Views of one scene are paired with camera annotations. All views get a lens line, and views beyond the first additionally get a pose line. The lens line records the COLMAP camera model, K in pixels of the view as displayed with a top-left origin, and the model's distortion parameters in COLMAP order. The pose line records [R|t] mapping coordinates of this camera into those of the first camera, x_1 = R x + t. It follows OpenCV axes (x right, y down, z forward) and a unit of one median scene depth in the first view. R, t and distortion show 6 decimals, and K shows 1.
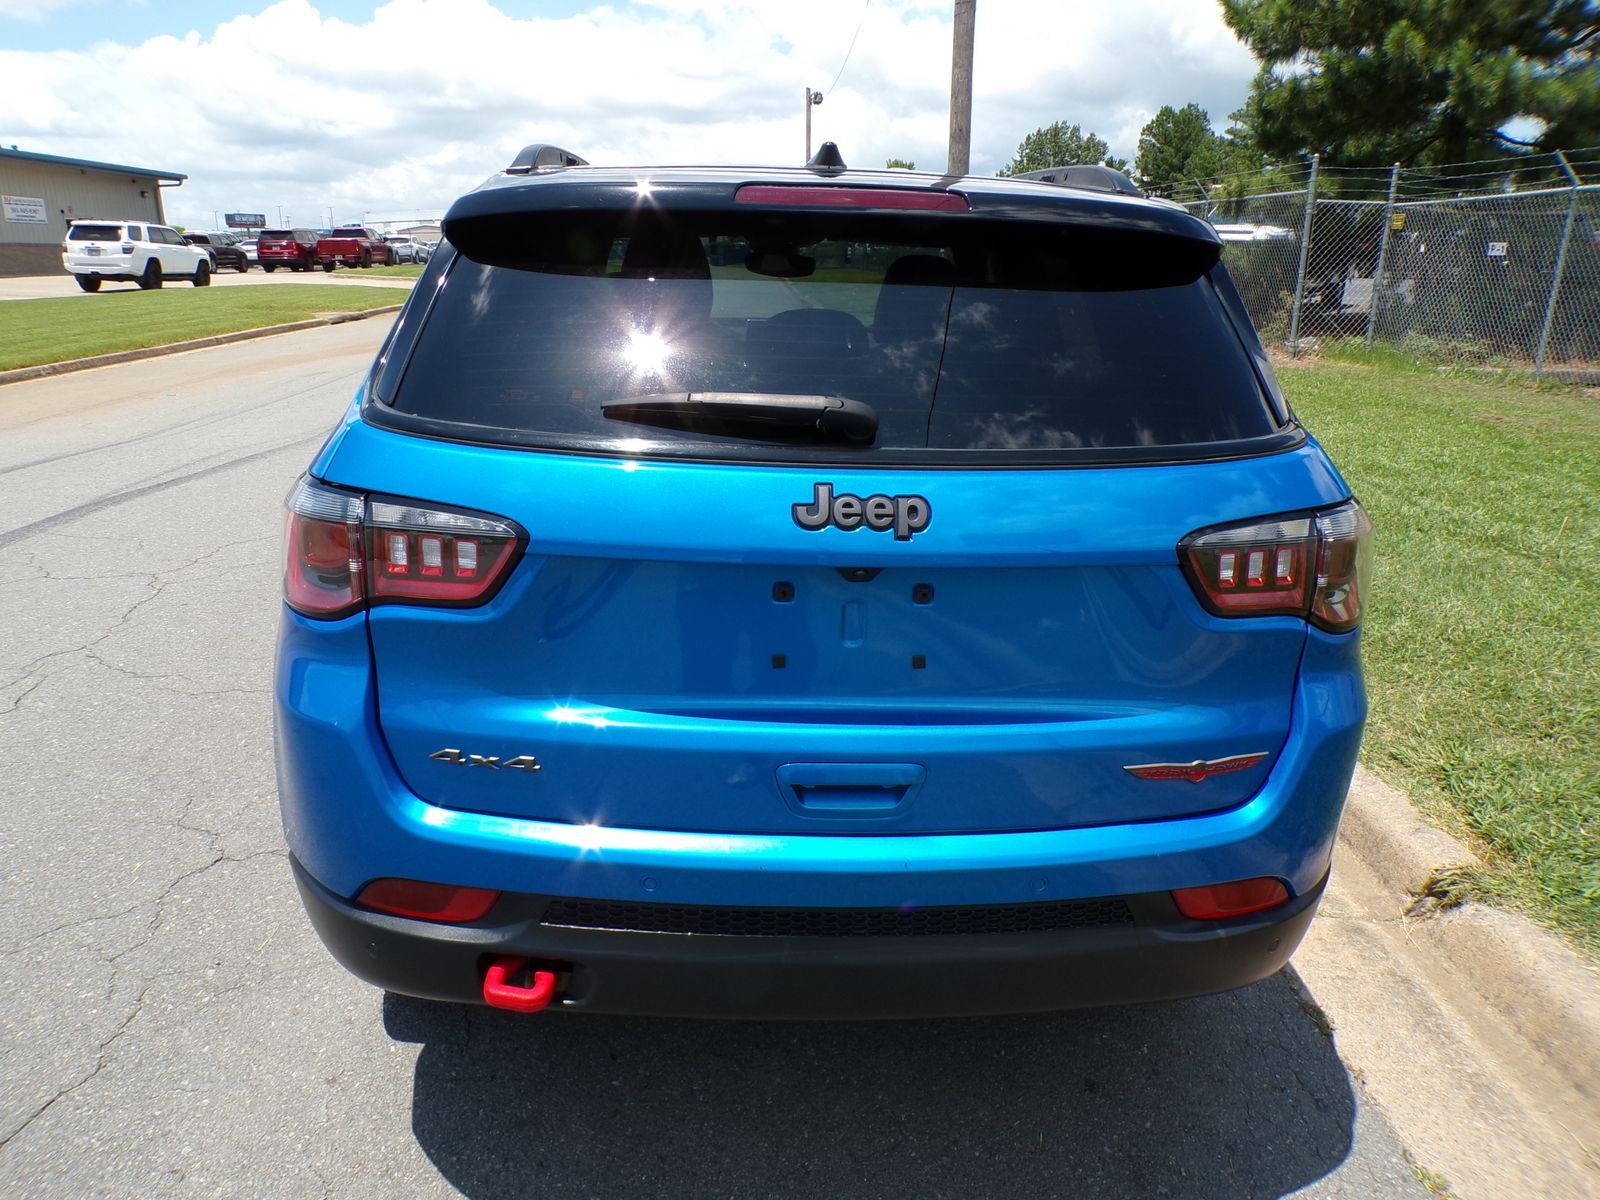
lens RADIAL K [[1071.5, 0, 786.2], [0, 1071.5, 595.5], [0, 0, 1]] dist [-0.040006, 0.016869]
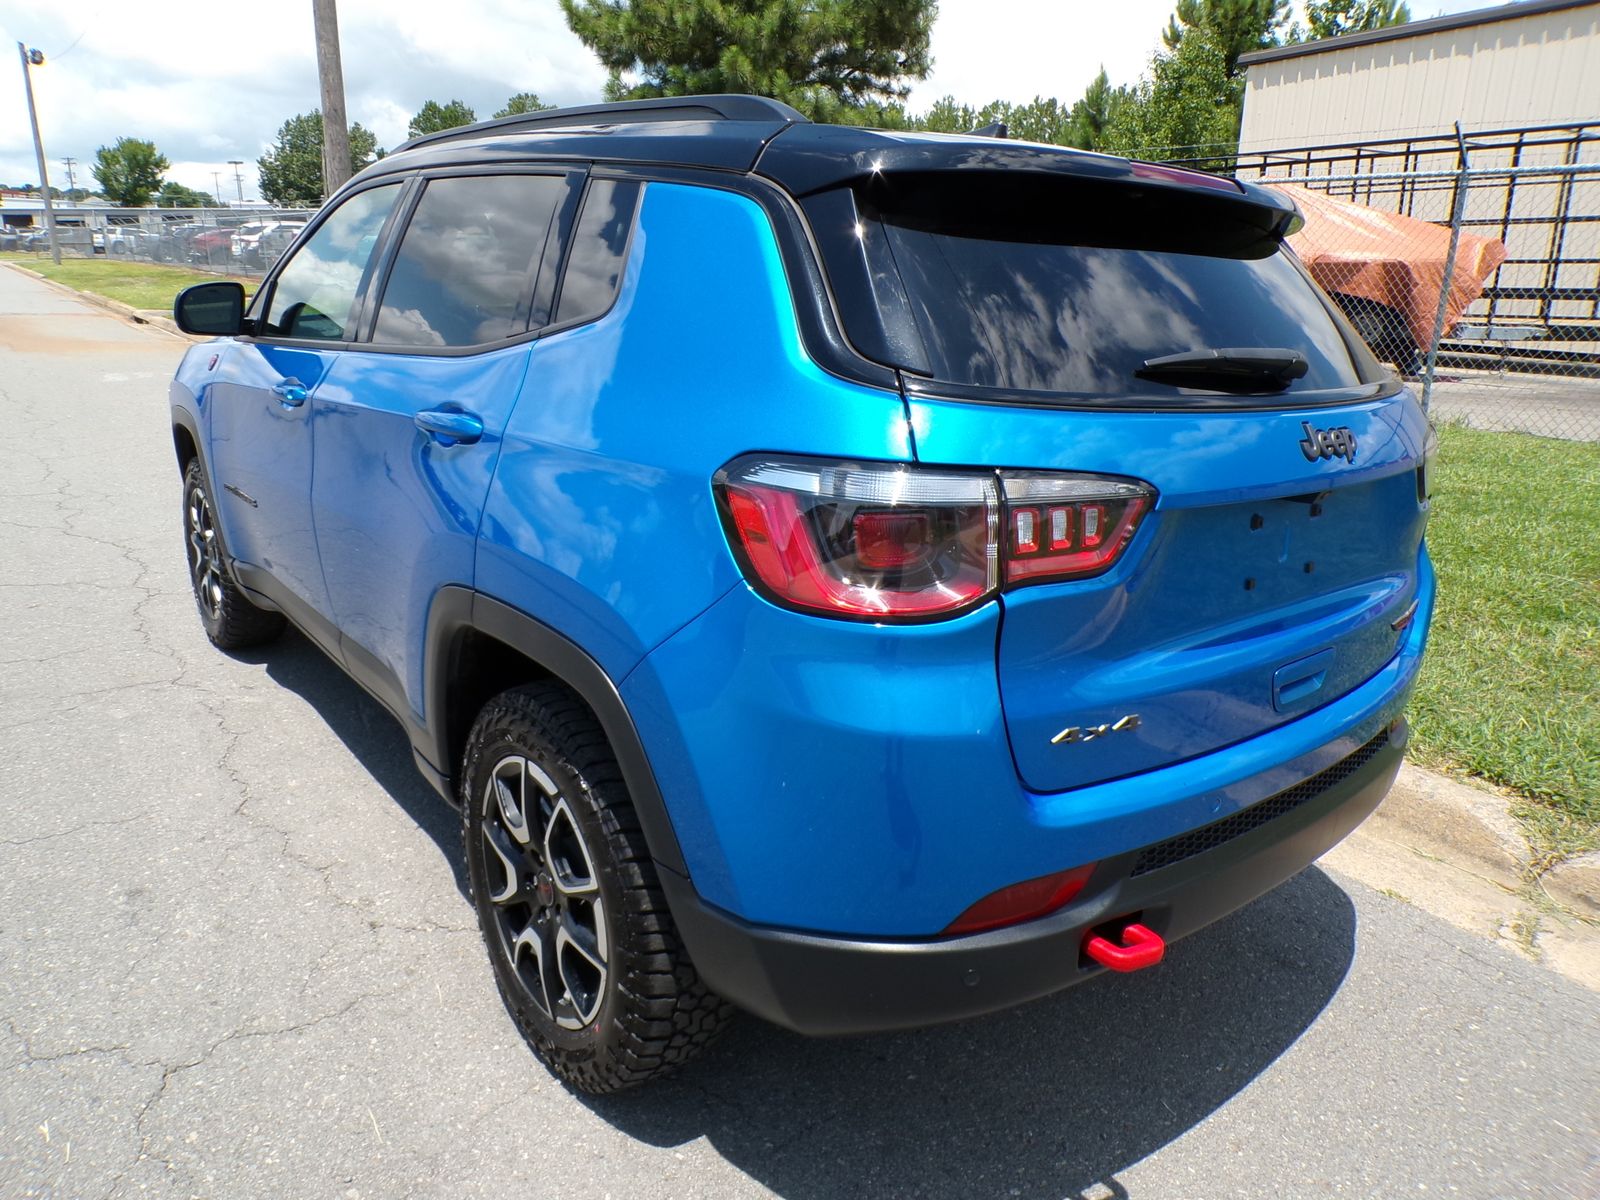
lens RADIAL K [[1071.5, 0, 786.2], [0, 1071.5, 595.5], [0, 0, 1]] dist [-0.040006, 0.016869]
pose [[0.810299, -0.161309, 0.563378, -0.108899], [0.158893, 0.985832, 0.053735, -0.006879], [-0.564064, 0.045975, 0.824450, 0.035993]]
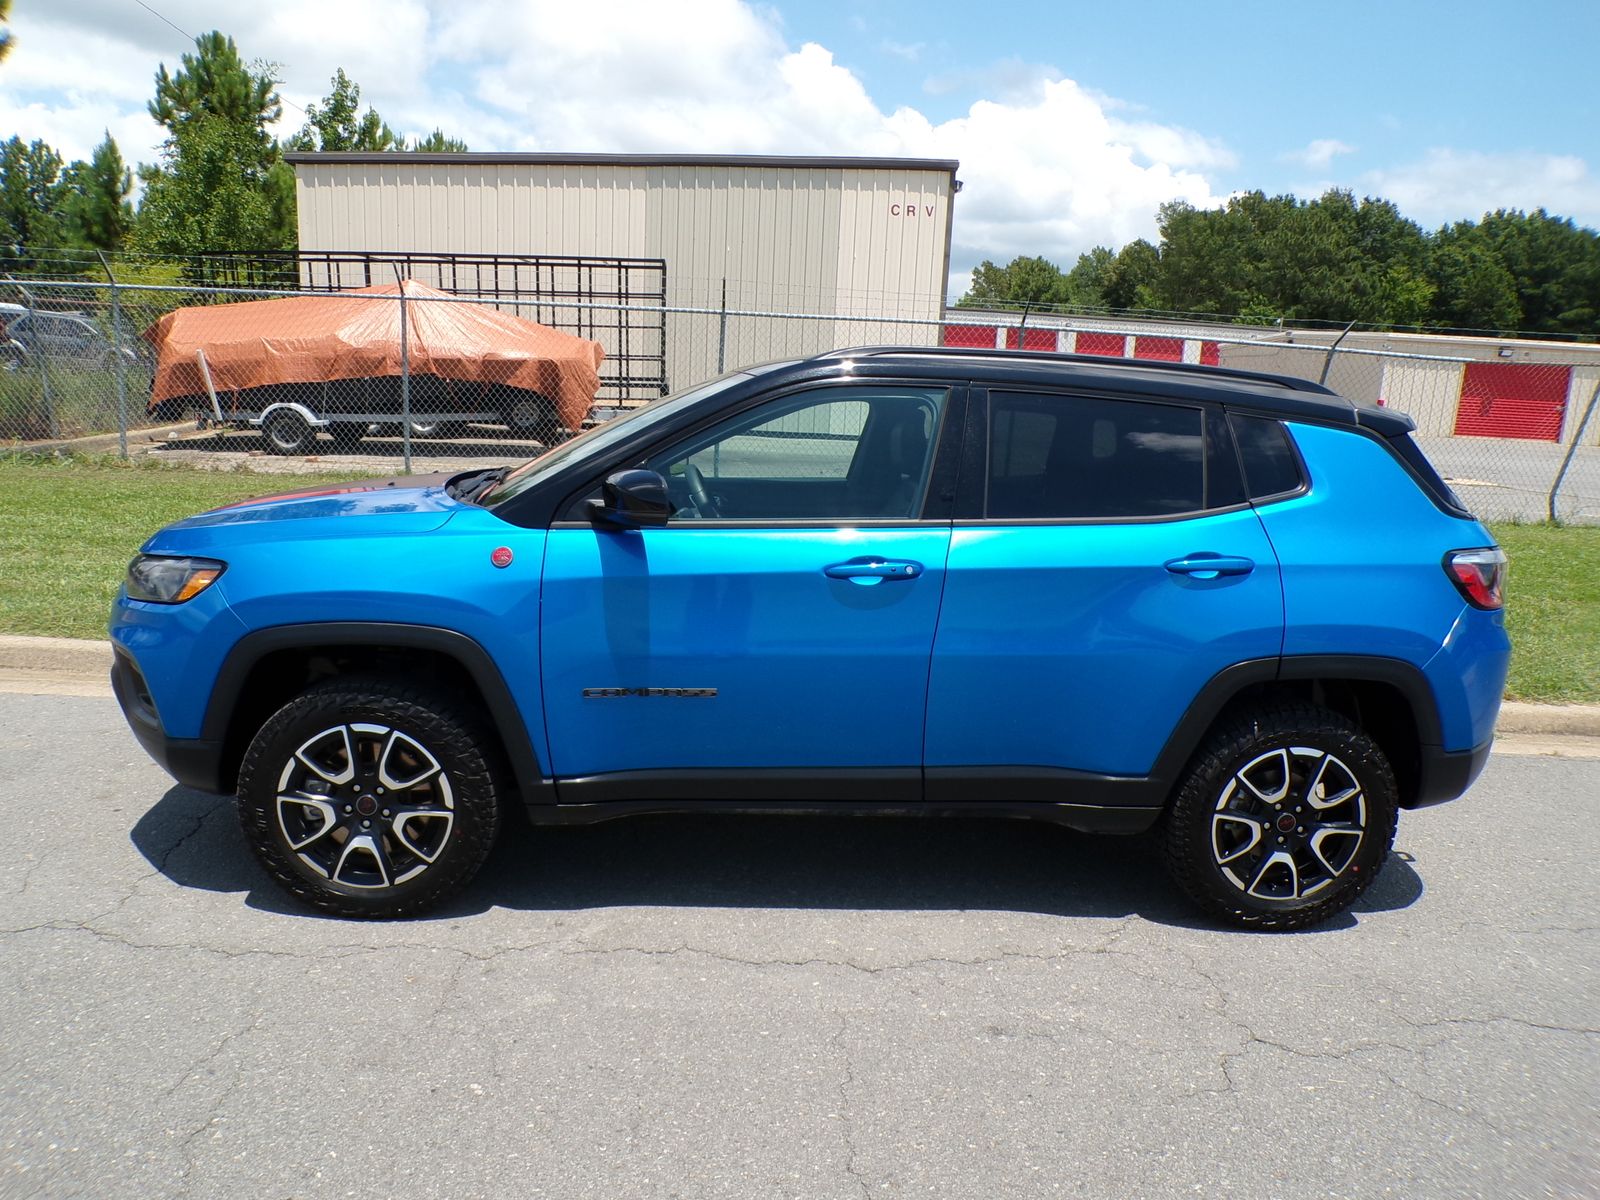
lens RADIAL K [[1071.5, 0, 786.2], [0, 1071.5, 595.5], [0, 0, 1]] dist [-0.040006, 0.016869]
pose [[-0.022309, -0.209114, 0.977637, -0.279438], [0.254426, 0.944496, 0.207832, -0.091608], [-0.966835, 0.253373, 0.032133, 0.256983]]
